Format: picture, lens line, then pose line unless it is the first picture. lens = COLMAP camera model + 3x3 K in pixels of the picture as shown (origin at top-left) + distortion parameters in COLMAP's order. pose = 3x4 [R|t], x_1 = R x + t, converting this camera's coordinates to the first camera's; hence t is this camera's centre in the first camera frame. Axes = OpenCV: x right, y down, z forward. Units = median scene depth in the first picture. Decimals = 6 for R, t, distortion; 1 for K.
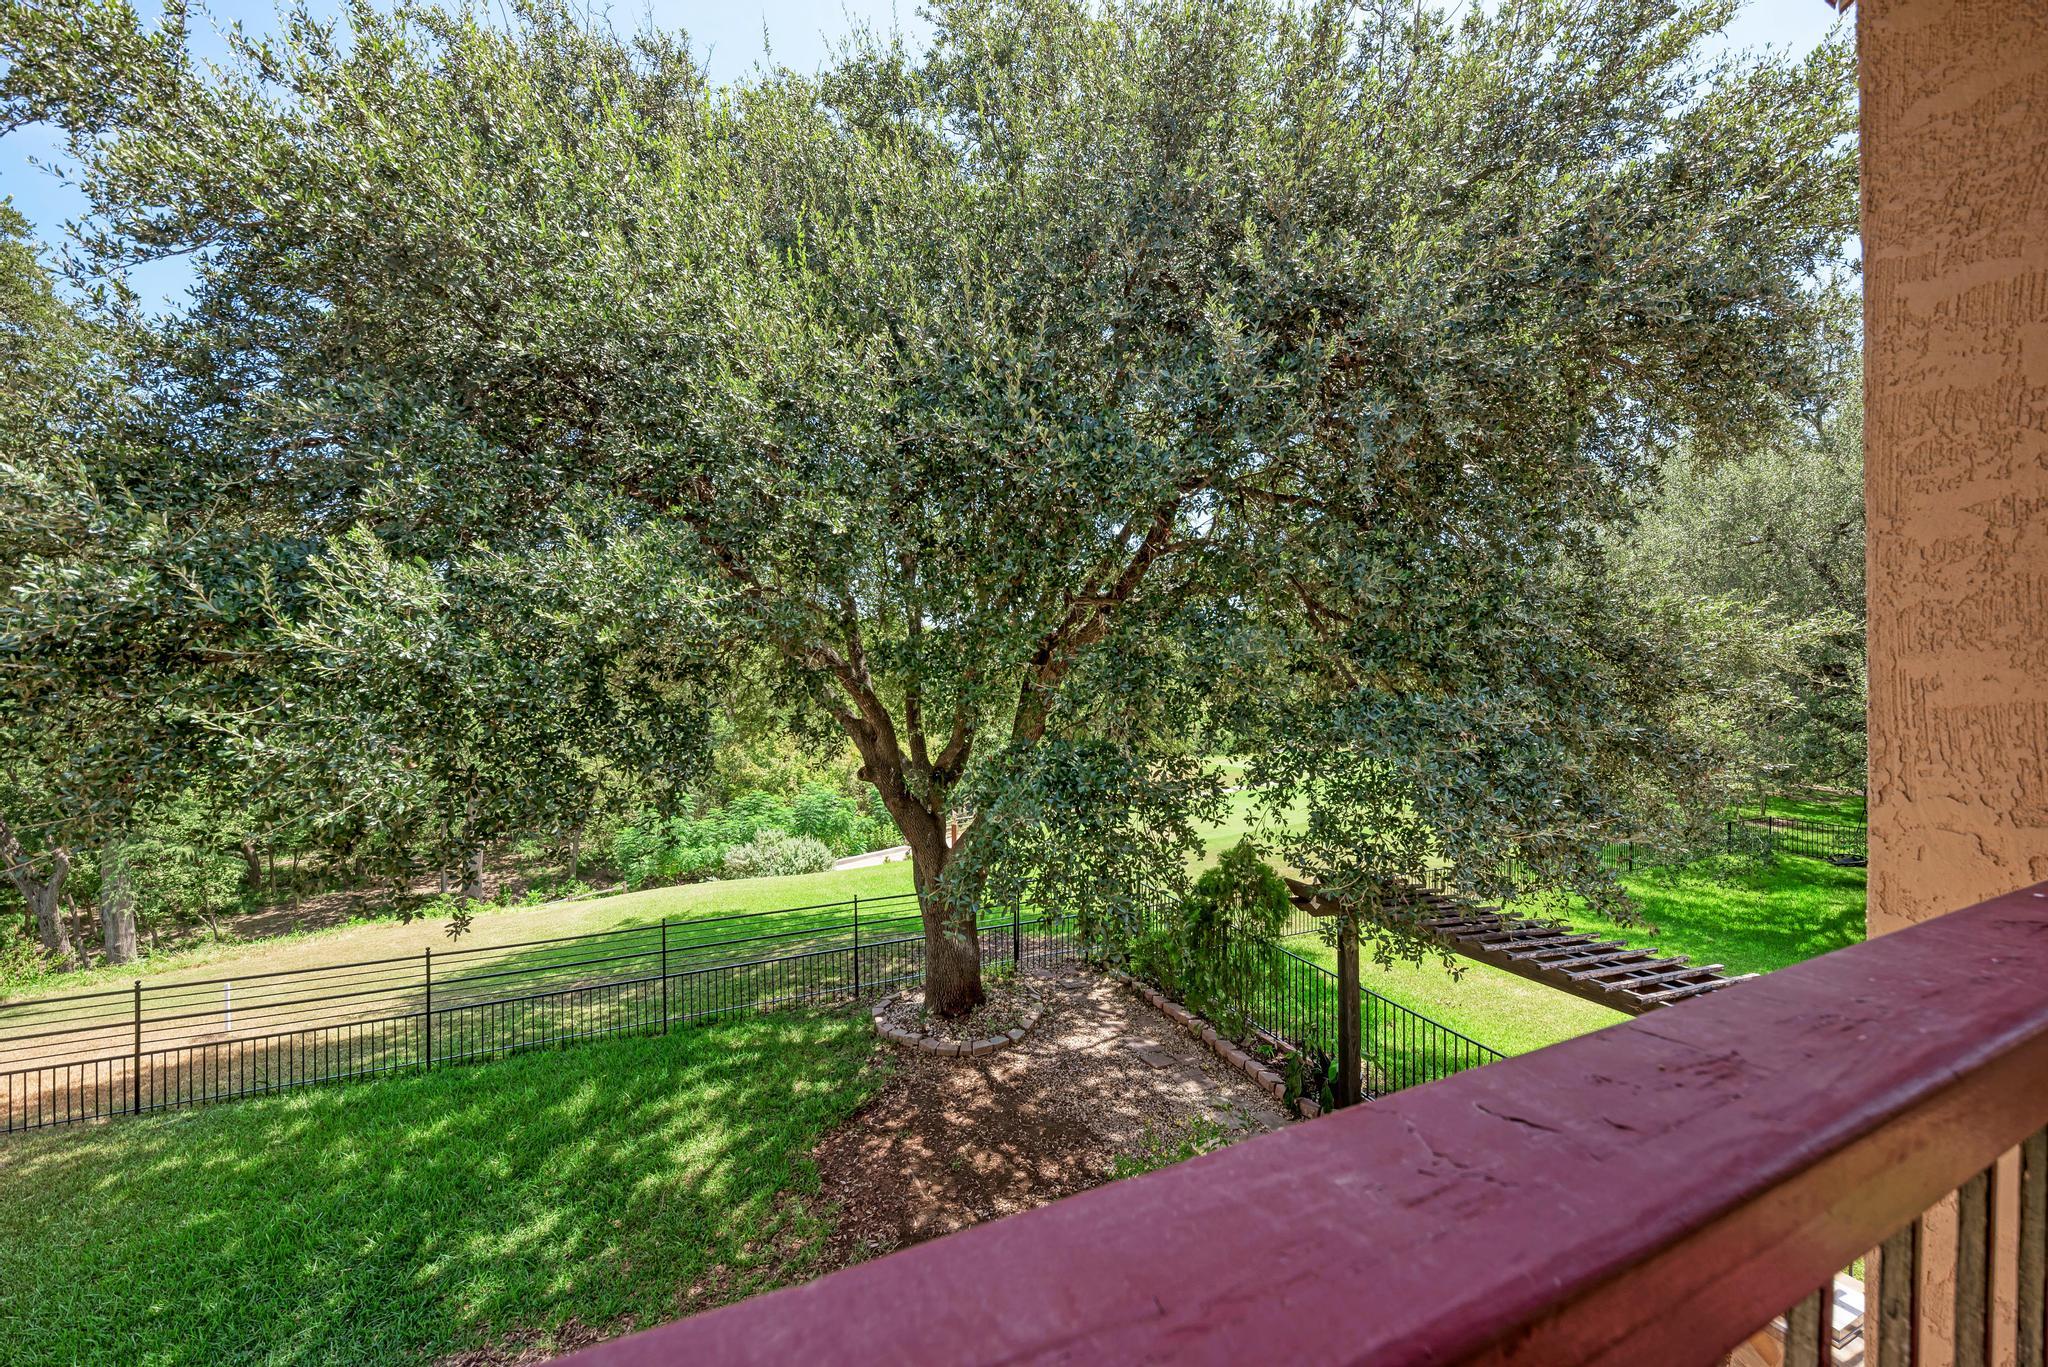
lens RADIAL K [[748.3, 0, 1024.2], [0, 748.3, 694.8], [0, 0, 1]] dist [0.000426, -0.000017]
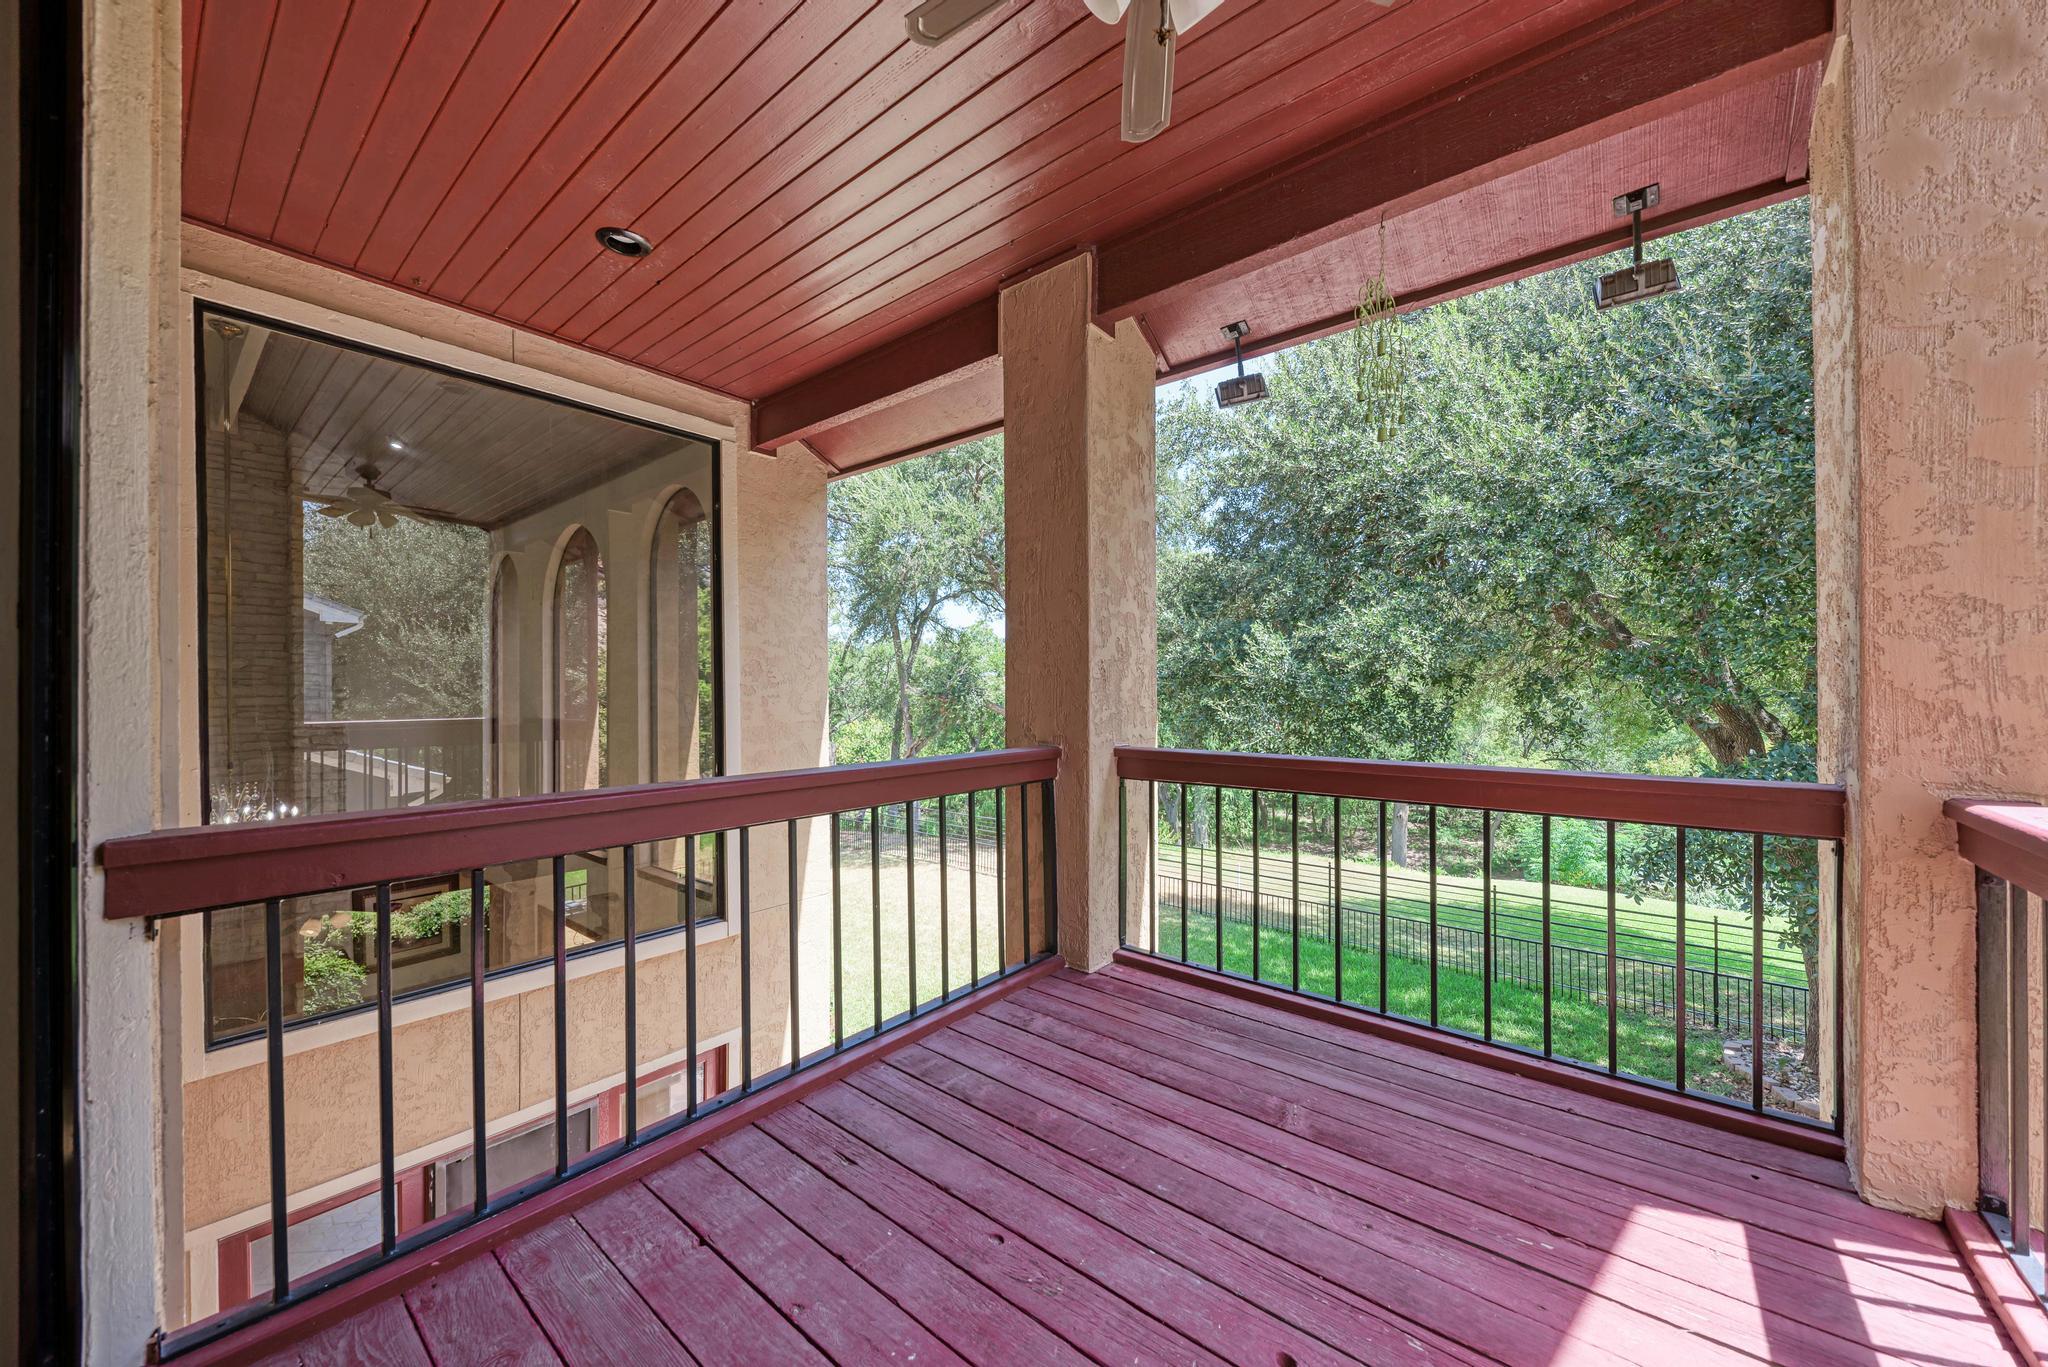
lens RADIAL K [[748.3, 0, 1024.2], [0, 748.3, 694.8], [0, 0, 1]] dist [0.000426, -0.000017]
pose [[0.430197, 0.002919, -0.902730, 0.708126], [-0.009800, 0.999951, -0.001437, 0.008997], [0.902682, 0.009465, 0.430205, -0.506535]]
